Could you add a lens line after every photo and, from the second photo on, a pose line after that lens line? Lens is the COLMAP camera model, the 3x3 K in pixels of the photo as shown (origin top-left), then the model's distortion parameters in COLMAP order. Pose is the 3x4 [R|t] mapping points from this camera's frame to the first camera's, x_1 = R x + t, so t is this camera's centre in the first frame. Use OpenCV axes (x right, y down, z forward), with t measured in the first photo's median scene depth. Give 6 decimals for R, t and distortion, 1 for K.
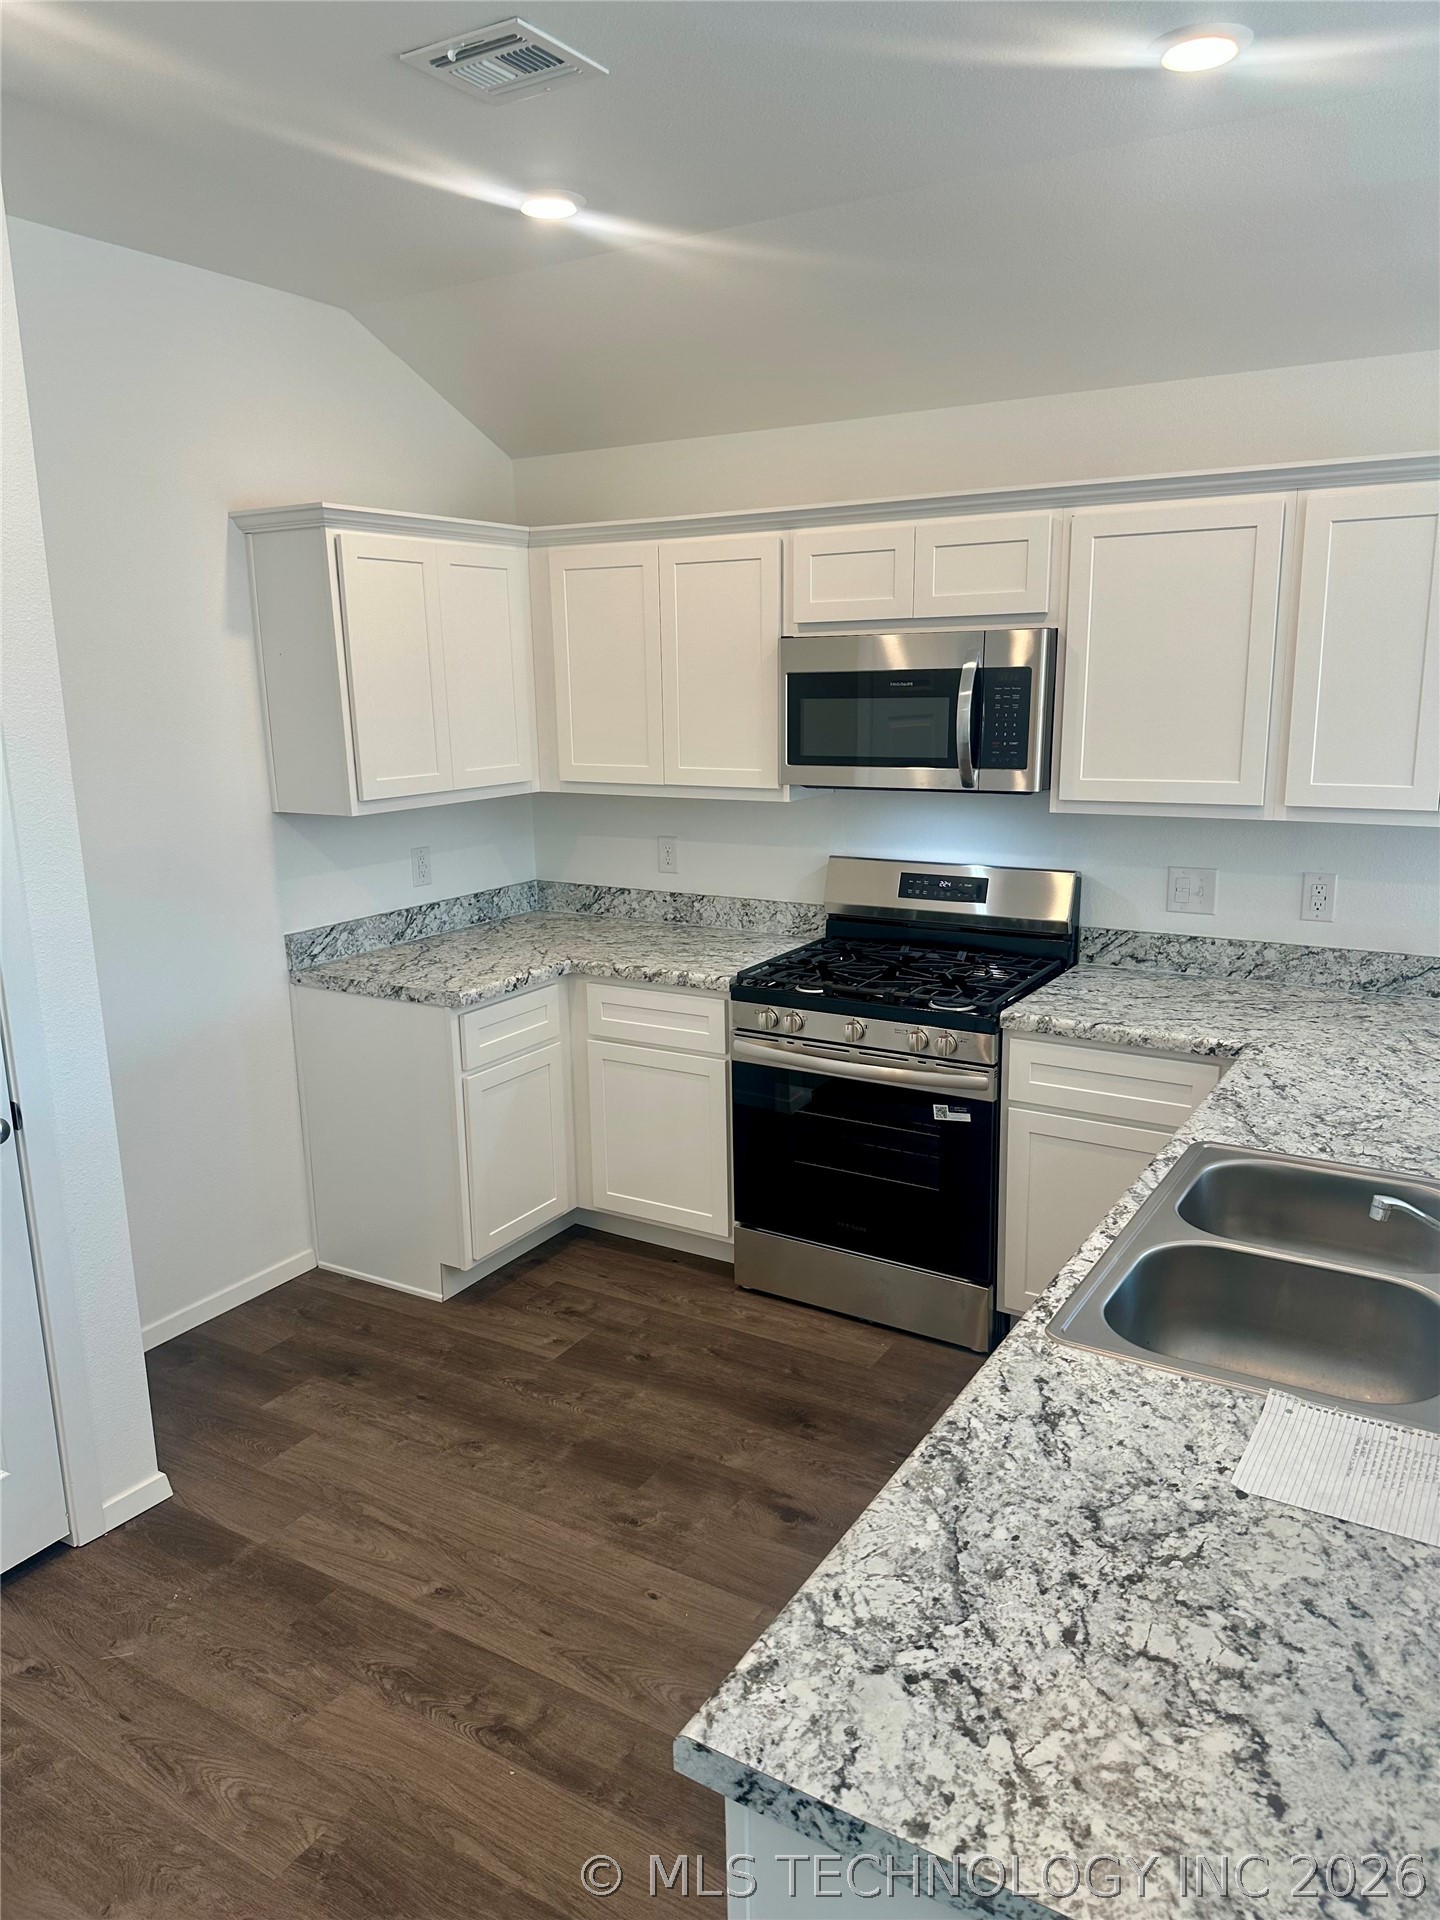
lens RADIAL K [[1360.7, 0, 720.0], [0, 1360.7, 960.0], [0, 0, 1]] dist [0.147672, -0.190021]
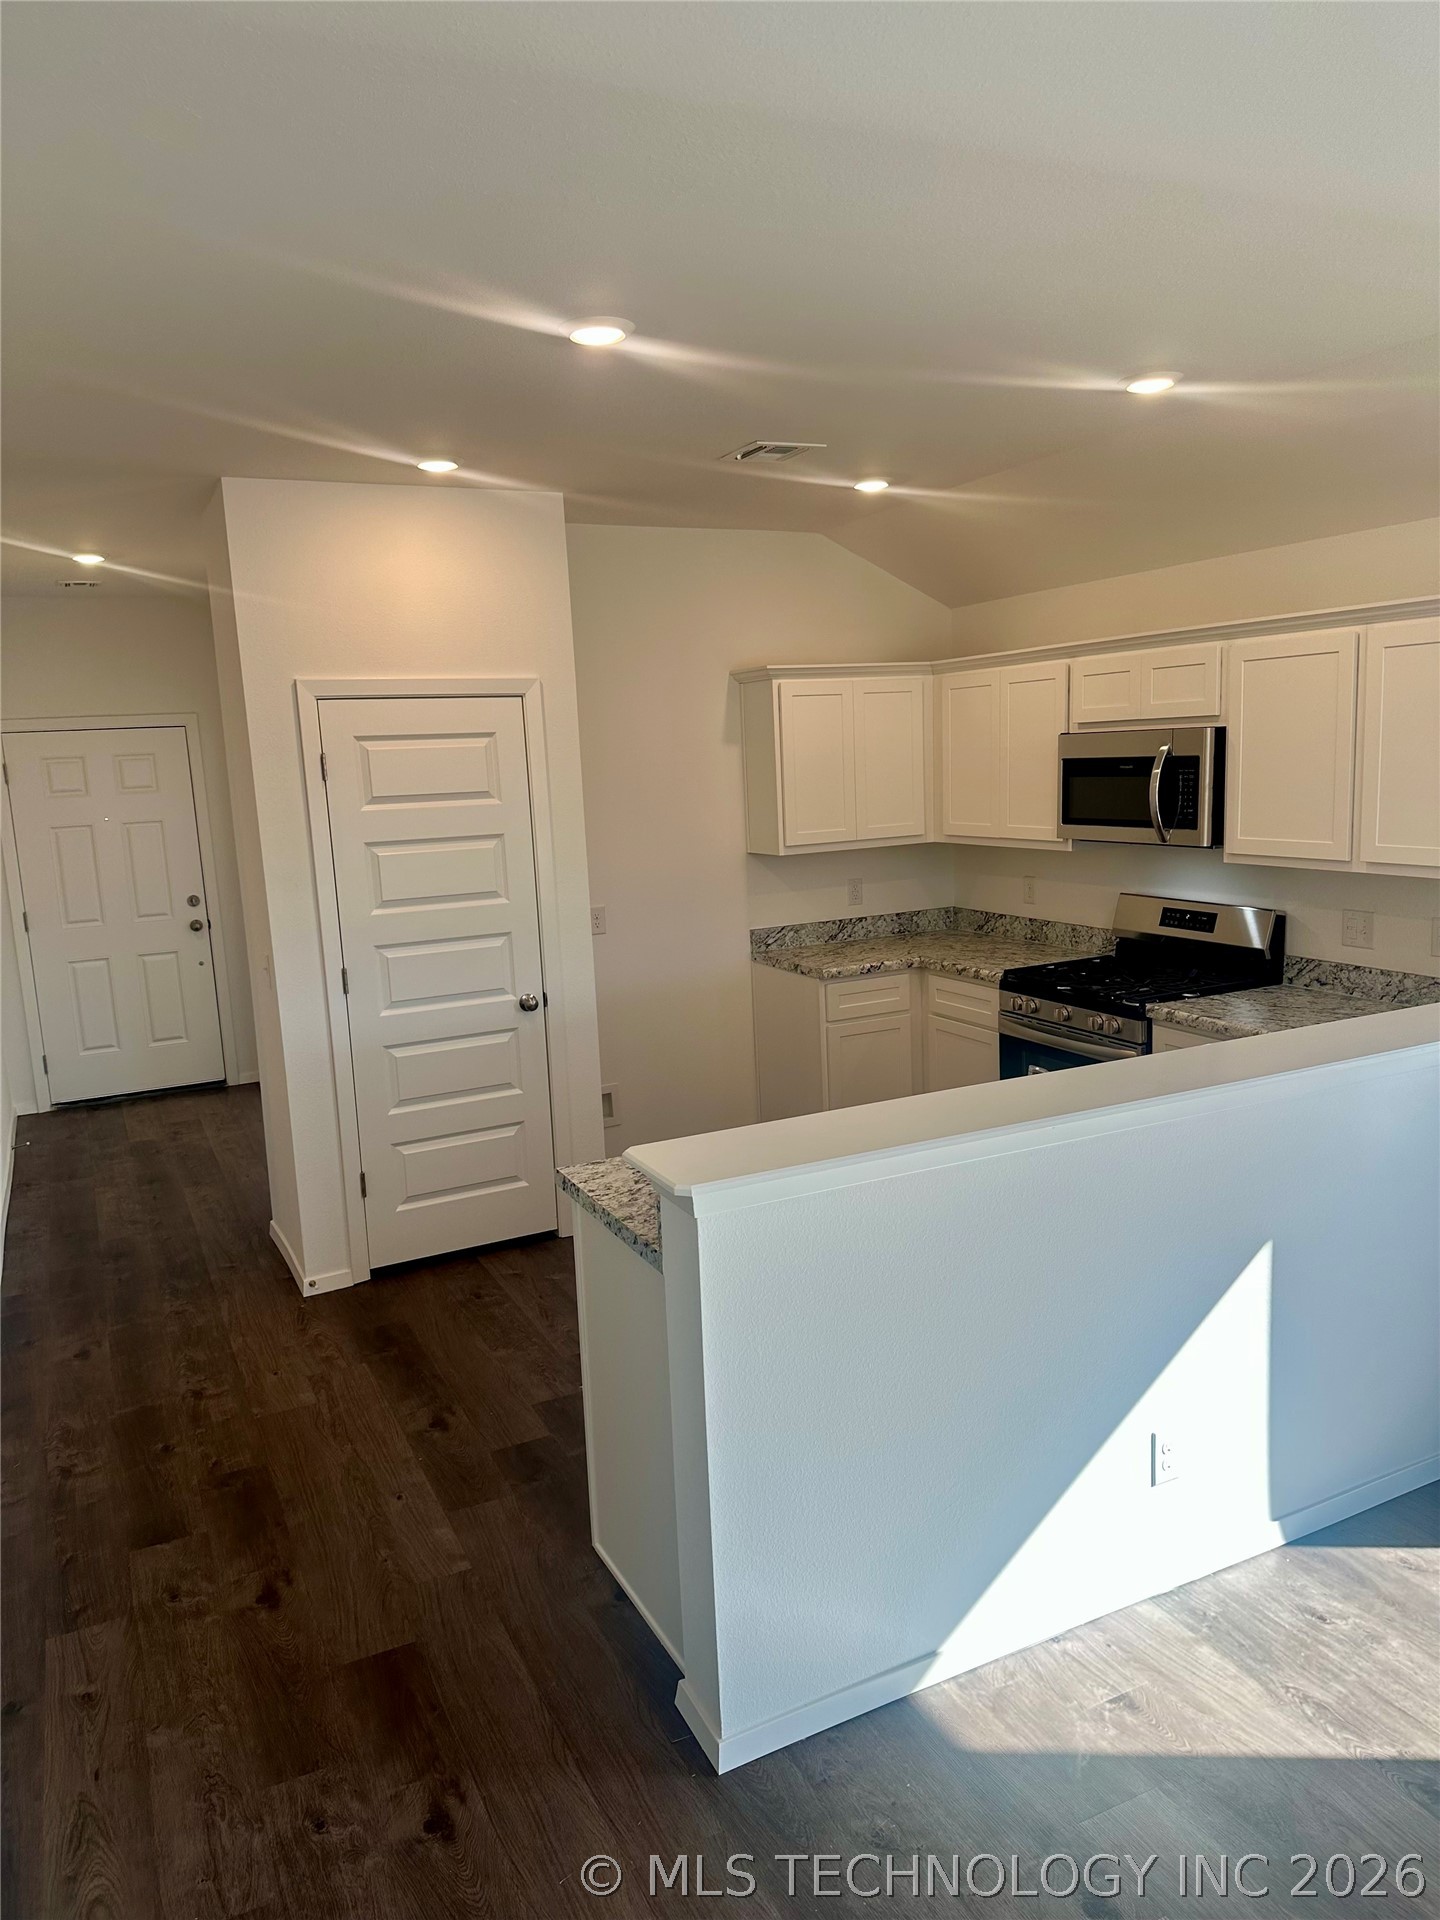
lens RADIAL K [[1360.7, 0, 720.0], [0, 1360.7, 960.0], [0, 0, 1]] dist [0.147672, -0.190021]
pose [[0.841358, 0.064953, -0.536561, 0.516502], [-0.086055, 0.996187, -0.014346, 0.043632], [0.533583, 0.058244, 0.843740, -0.350657]]
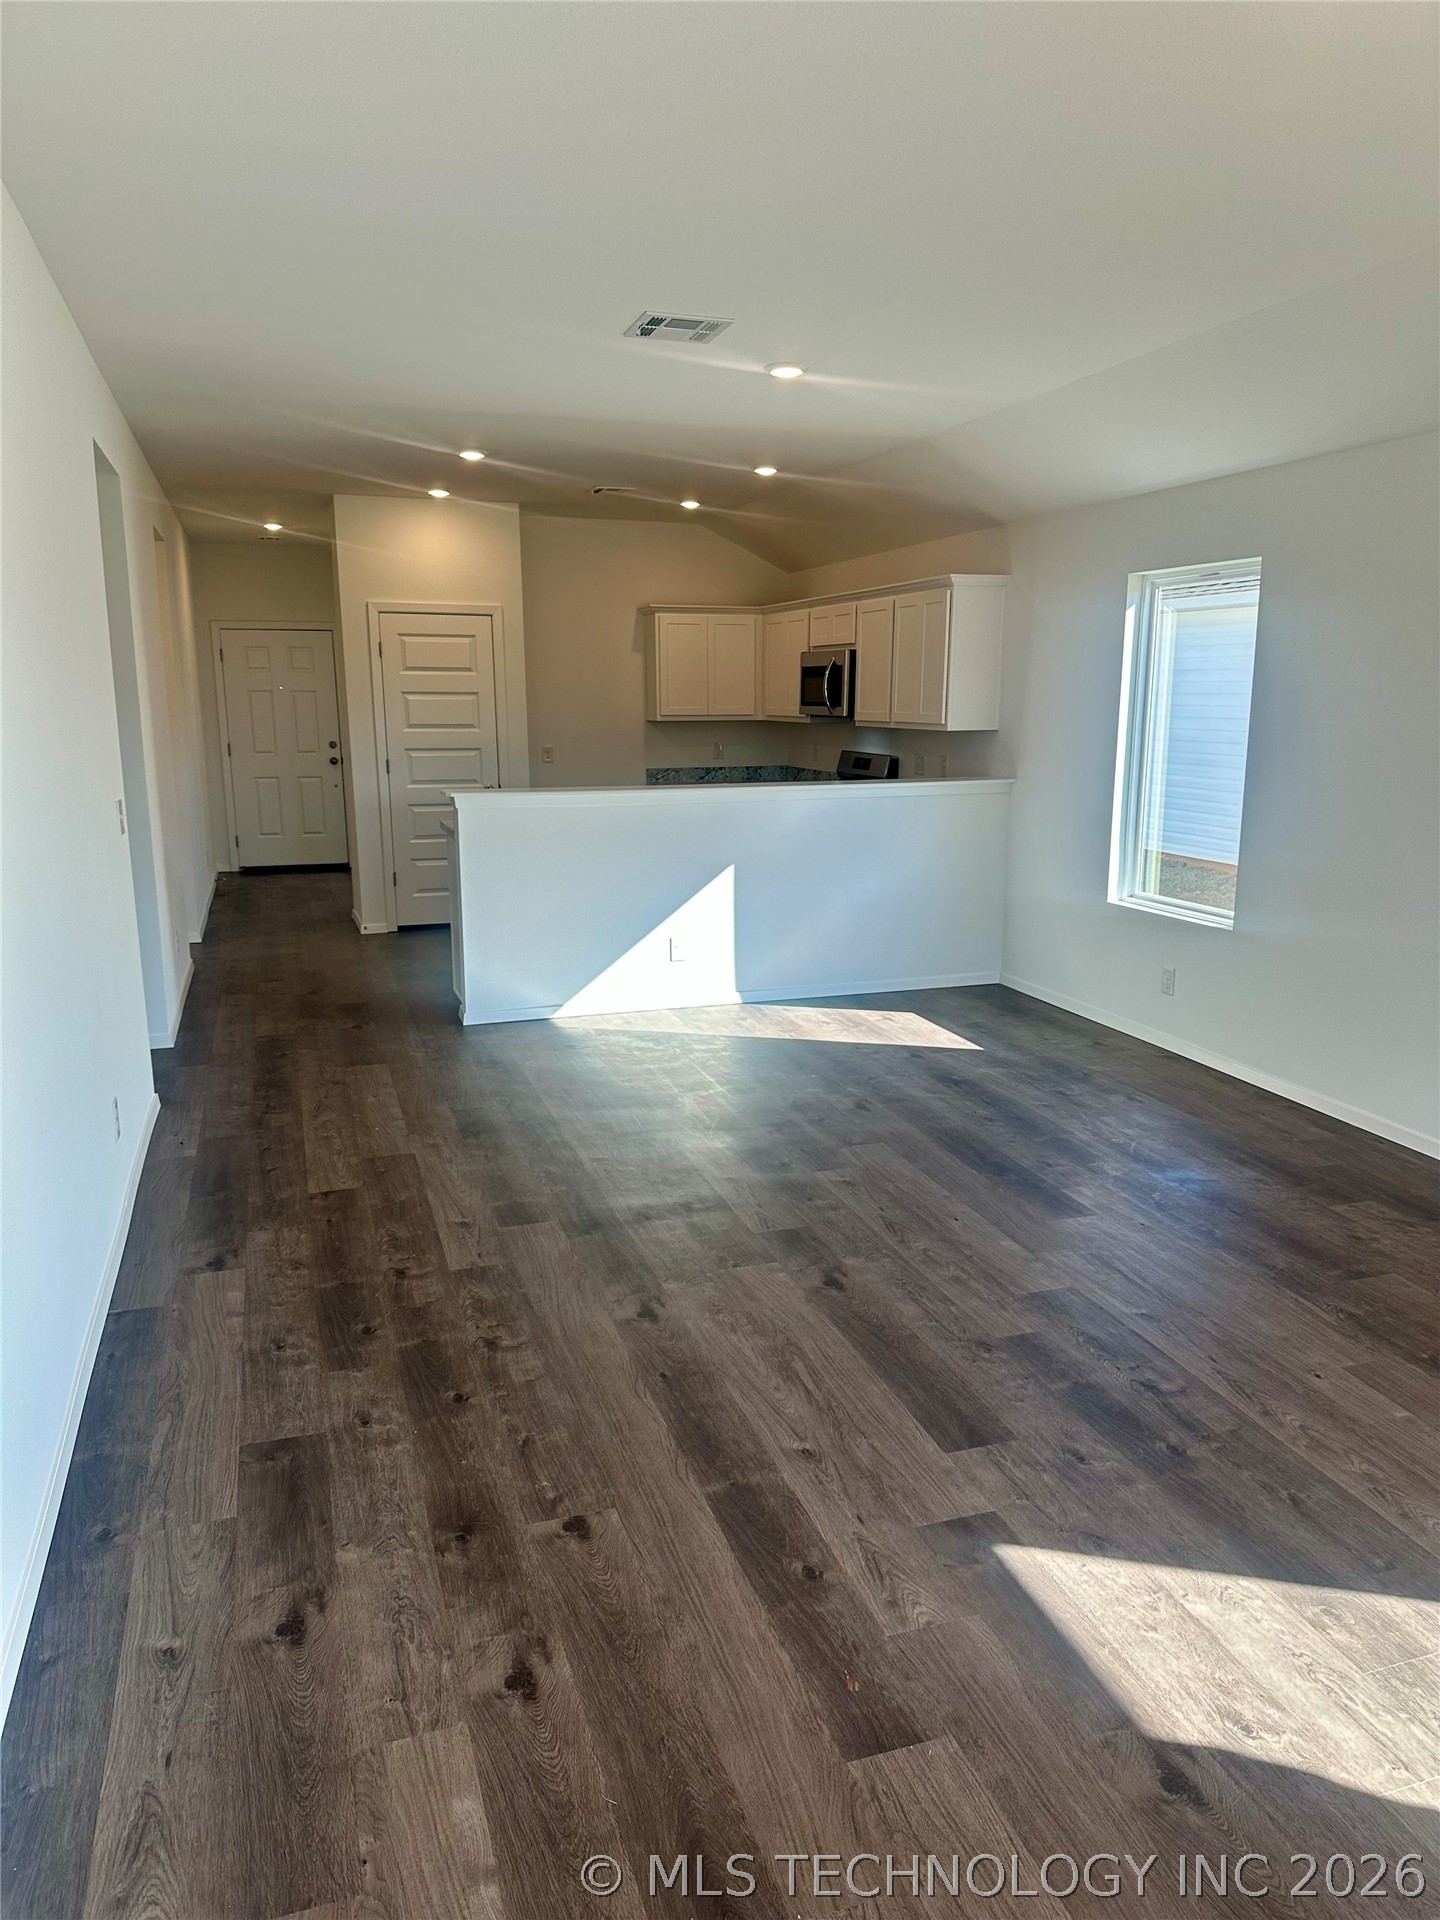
lens RADIAL K [[1322.2, 0, 759.4], [0, 1322.2, 1020.7], [0, 0, 1]] dist [-0.000023, -0.077350]
pose [[0.774006, 0.170208, -0.609872, 1.504881], [-0.152579, 0.984946, 0.081245, 0.223611], [0.614520, 0.030170, 0.788324, -0.851954]]
